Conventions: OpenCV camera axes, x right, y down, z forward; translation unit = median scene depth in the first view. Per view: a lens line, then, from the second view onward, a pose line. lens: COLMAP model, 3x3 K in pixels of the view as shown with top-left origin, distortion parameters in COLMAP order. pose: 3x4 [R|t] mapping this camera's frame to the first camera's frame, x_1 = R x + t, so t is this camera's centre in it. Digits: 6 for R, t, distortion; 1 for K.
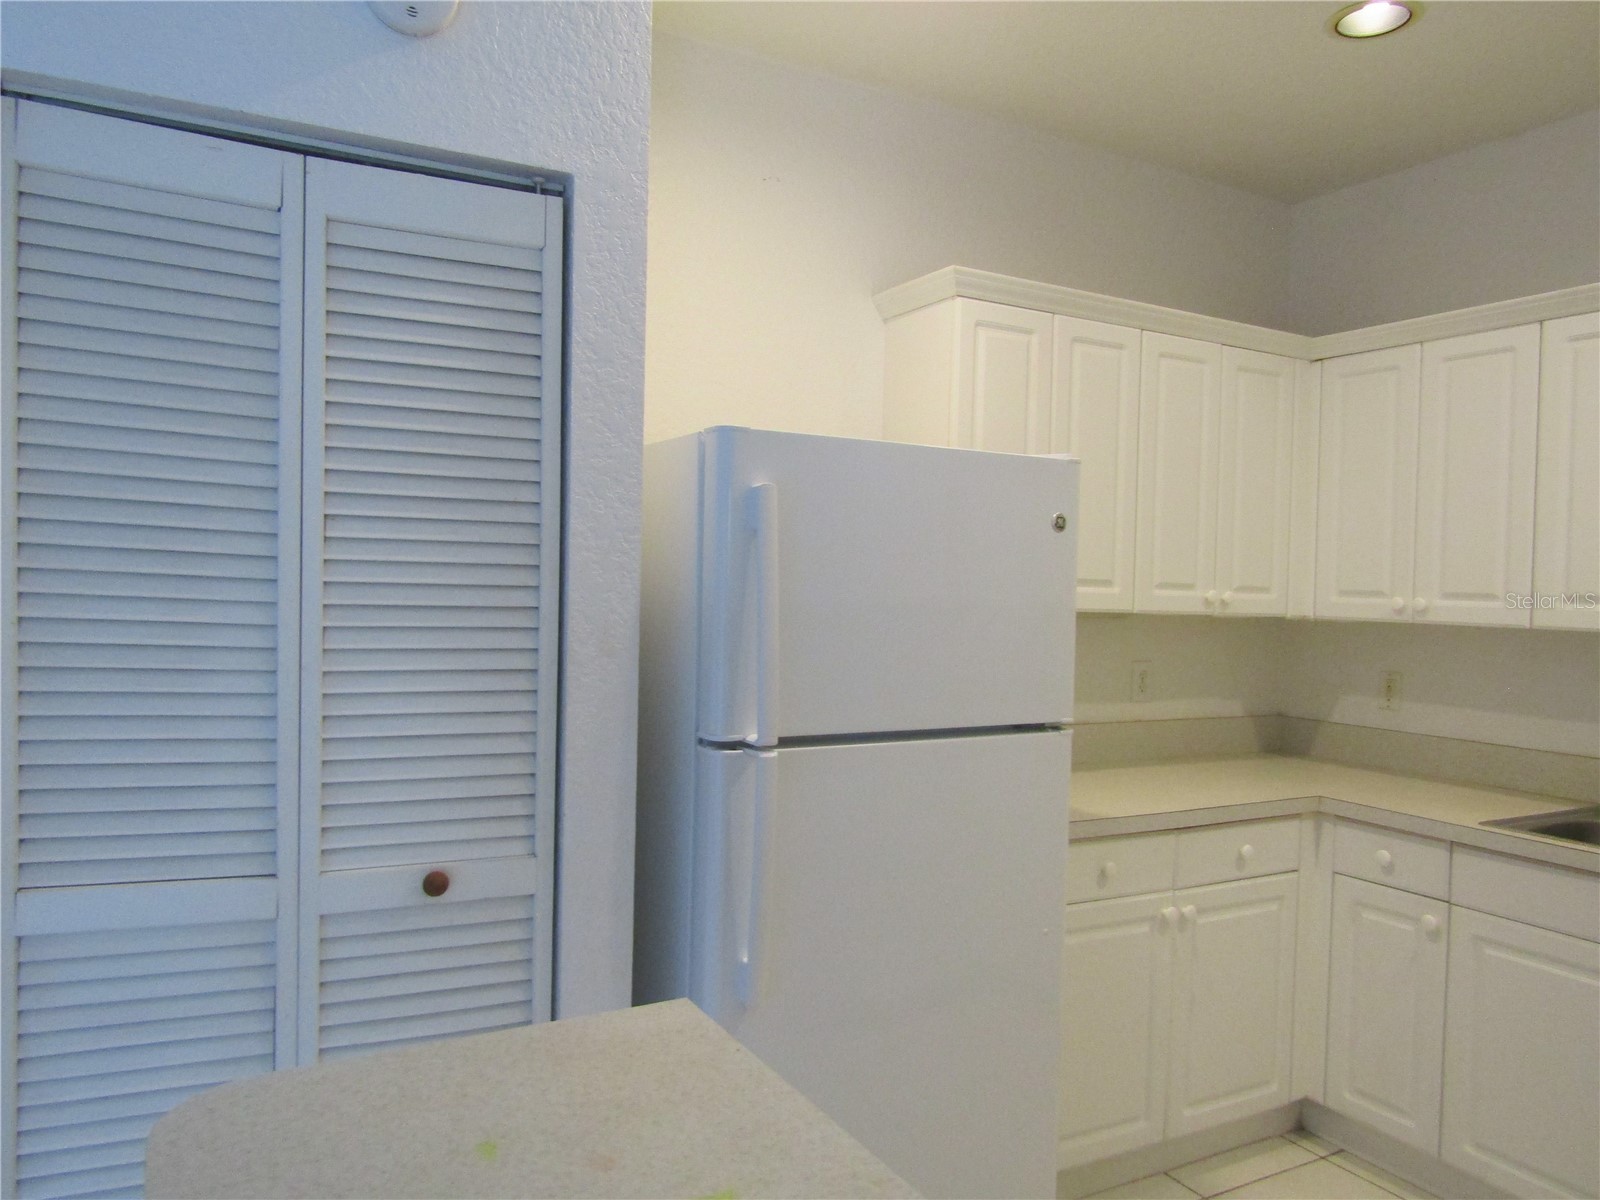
lens RADIAL K [[1141.0, 0, 794.6], [0, 1141.0, 598.5], [0, 0, 1]] dist [-0.014904, 0.004543]
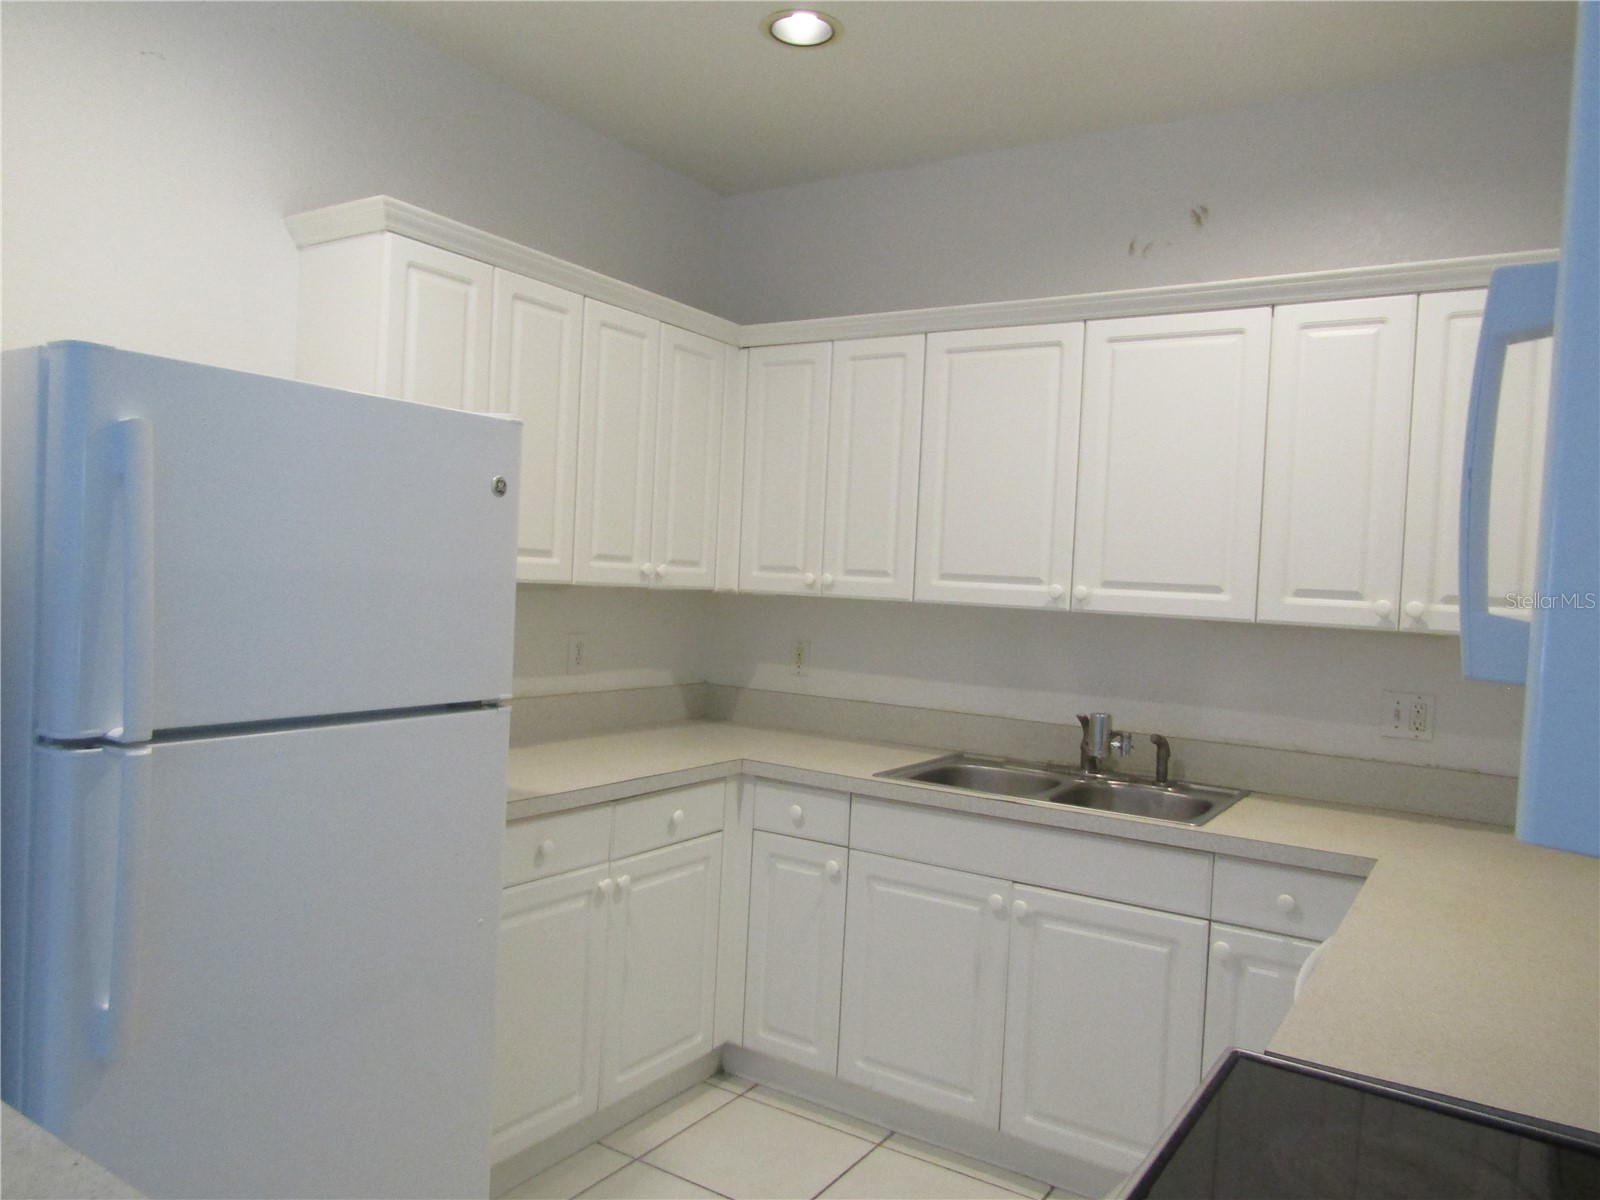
lens RADIAL K [[1141.0, 0, 809.6], [0, 1141.0, 602.0], [0, 0, 1]] dist [-0.014904, 0.004543]
pose [[0.876400, 0.004354, 0.481564, 0.004135], [-0.017456, 0.999589, 0.022730, 0.002262], [-0.481267, -0.028327, 0.876116, 0.044864]]
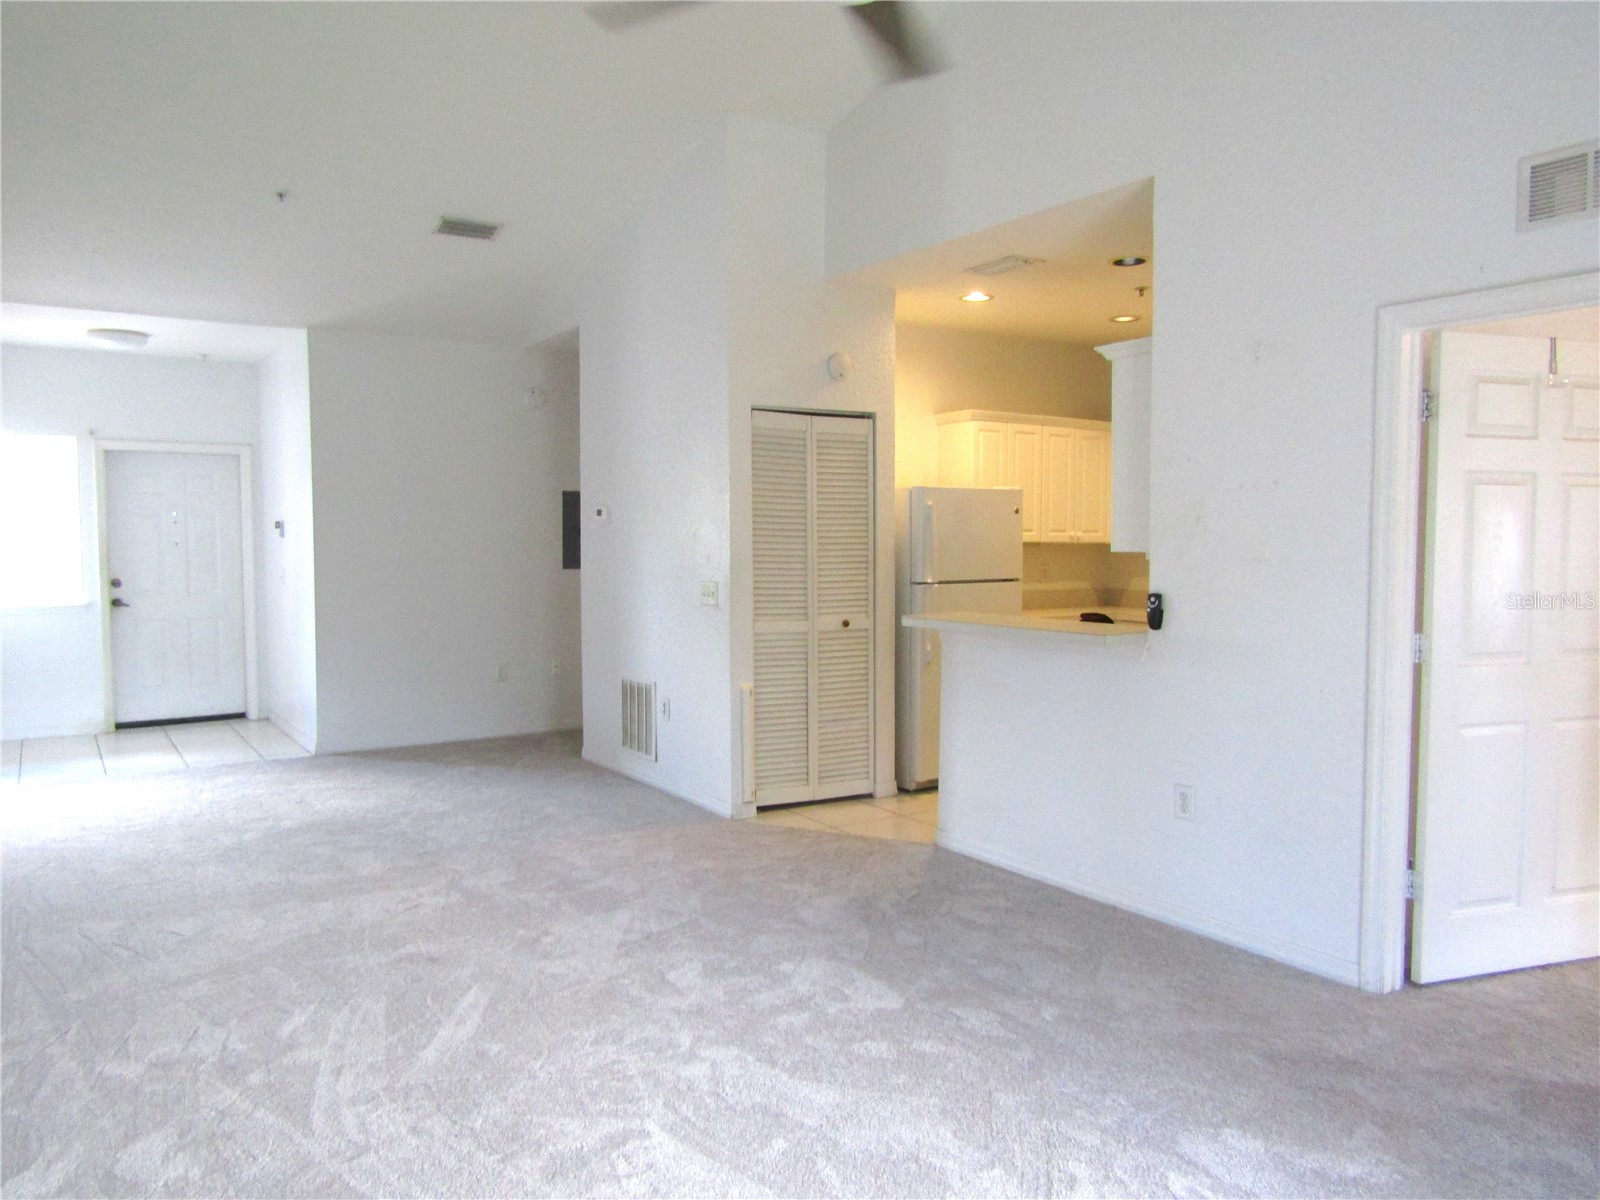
lens RADIAL K [[1164.9, 0, 800.9], [0, 1164.9, 593.6], [0, 0, 1]] dist [0.014016, -0.000299]
pose [[0.995420, -0.029077, 0.091069, -0.501713], [0.025418, 0.998832, 0.041080, 0.007401], [-0.092157, -0.038578, 0.994997, -1.623413]]
